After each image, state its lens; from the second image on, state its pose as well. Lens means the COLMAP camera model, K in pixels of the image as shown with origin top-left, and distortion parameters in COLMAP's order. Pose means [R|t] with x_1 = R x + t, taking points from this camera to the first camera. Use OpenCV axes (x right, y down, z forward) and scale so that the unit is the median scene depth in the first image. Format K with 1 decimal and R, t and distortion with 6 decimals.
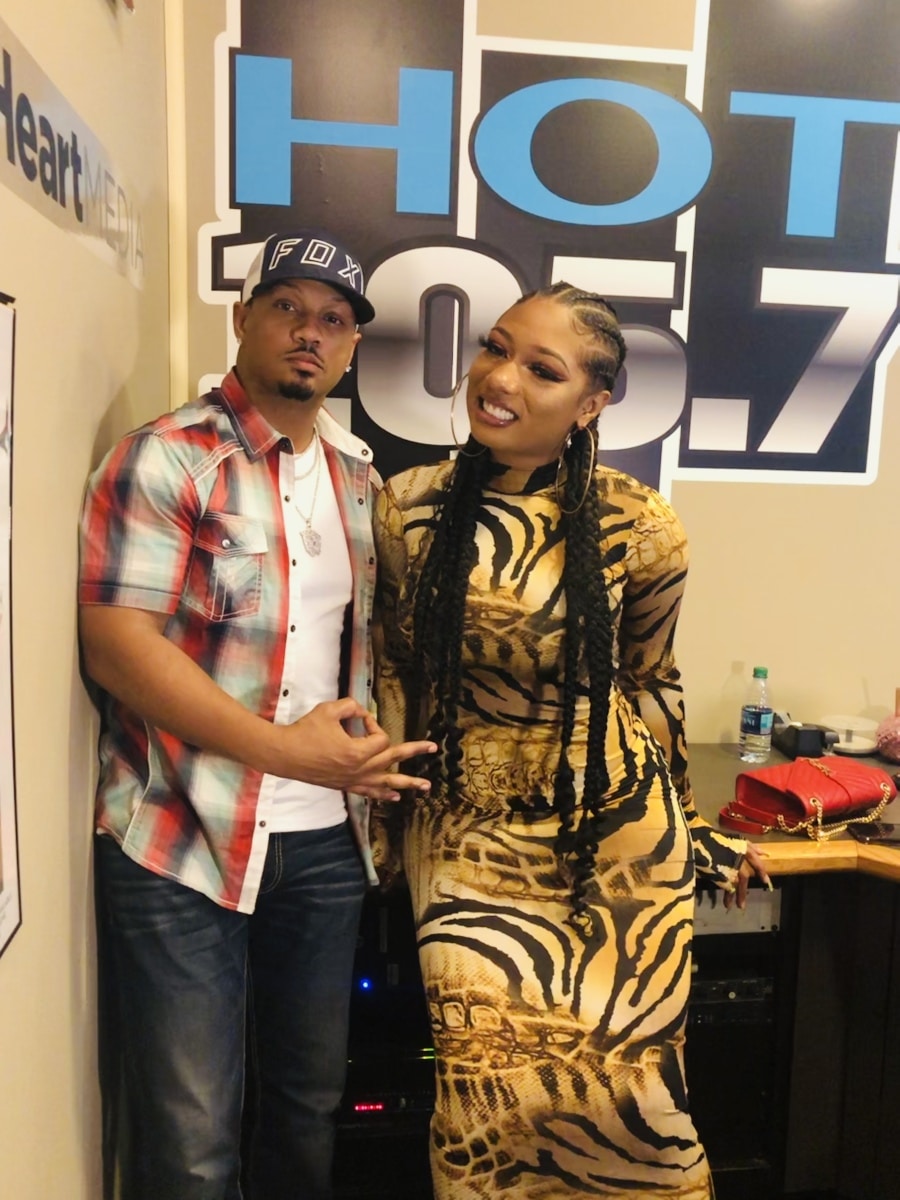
lens RADIAL K [[1062.1, 0, 450.0], [0, 1062.1, 600.0], [0, 0, 1]] dist [-0.004819, 0.005979]
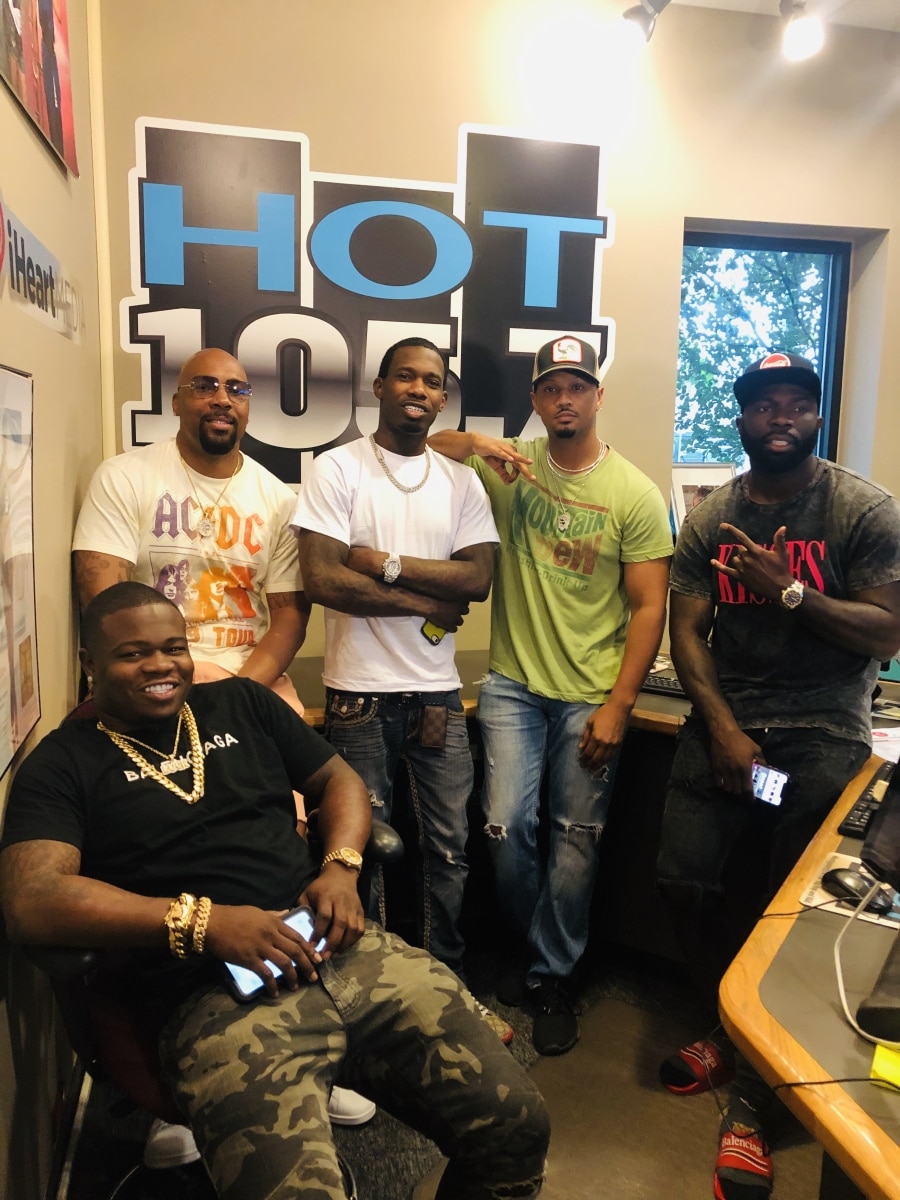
lens RADIAL K [[954.7, 0, 450.0], [0, 954.7, 600.0], [0, 0, 1]] dist [-0.005980, -0.008274]
pose [[0.994037, -0.024226, 0.106320, 0.061858], [0.023224, 0.999674, 0.010649, 0.054222], [-0.106543, -0.008116, 0.994275, -0.337529]]
